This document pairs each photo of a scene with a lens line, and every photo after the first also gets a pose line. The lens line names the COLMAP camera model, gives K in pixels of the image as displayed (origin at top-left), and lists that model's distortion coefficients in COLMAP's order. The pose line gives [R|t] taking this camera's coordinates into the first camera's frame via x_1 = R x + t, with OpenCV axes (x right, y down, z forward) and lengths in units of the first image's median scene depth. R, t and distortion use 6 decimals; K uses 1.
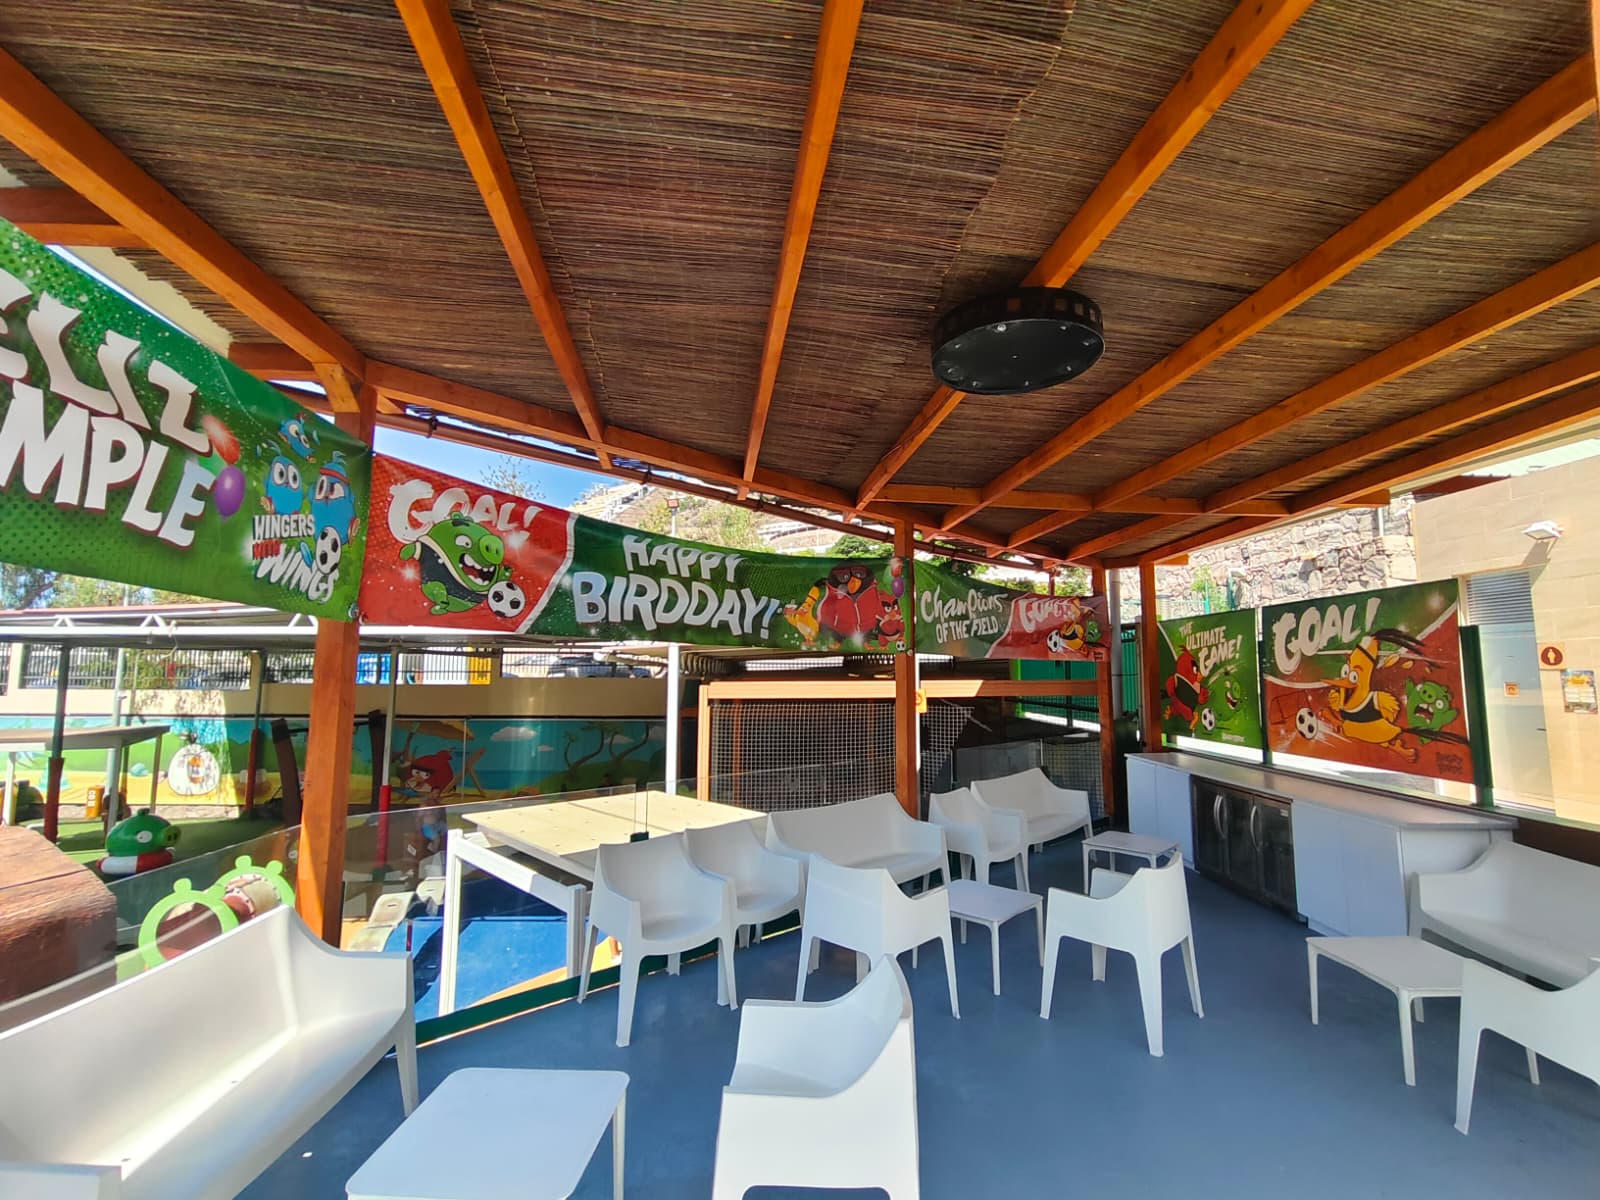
lens RADIAL K [[725.7, 0, 808.6], [0, 725.7, 592.8], [0, 0, 1]] dist [0.003778, -0.007760]
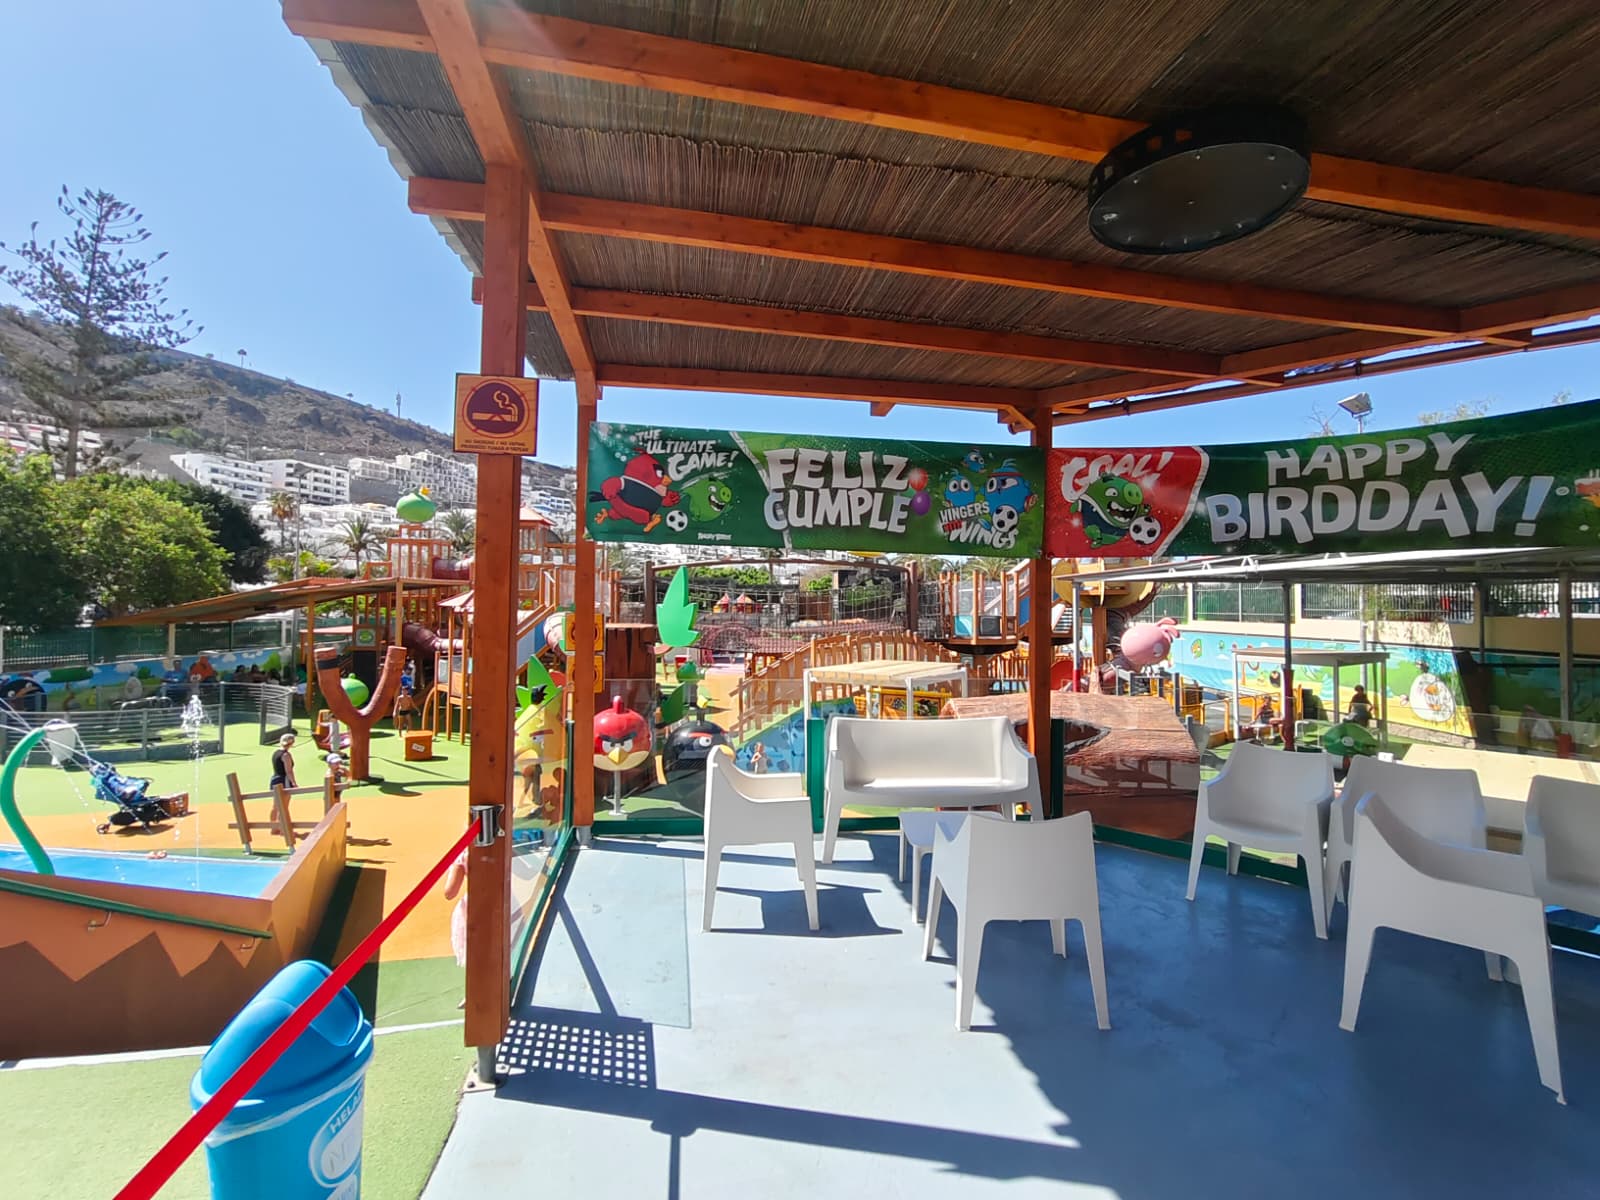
lens RADIAL K [[725.7, 0, 808.6], [0, 725.7, 592.8], [0, 0, 1]] dist [0.003778, -0.007760]
pose [[0.066693, -0.019745, -0.997578, 0.822564], [0.105492, 0.994340, -0.012628, 0.071855], [0.992181, -0.104394, 0.068398, 0.317030]]
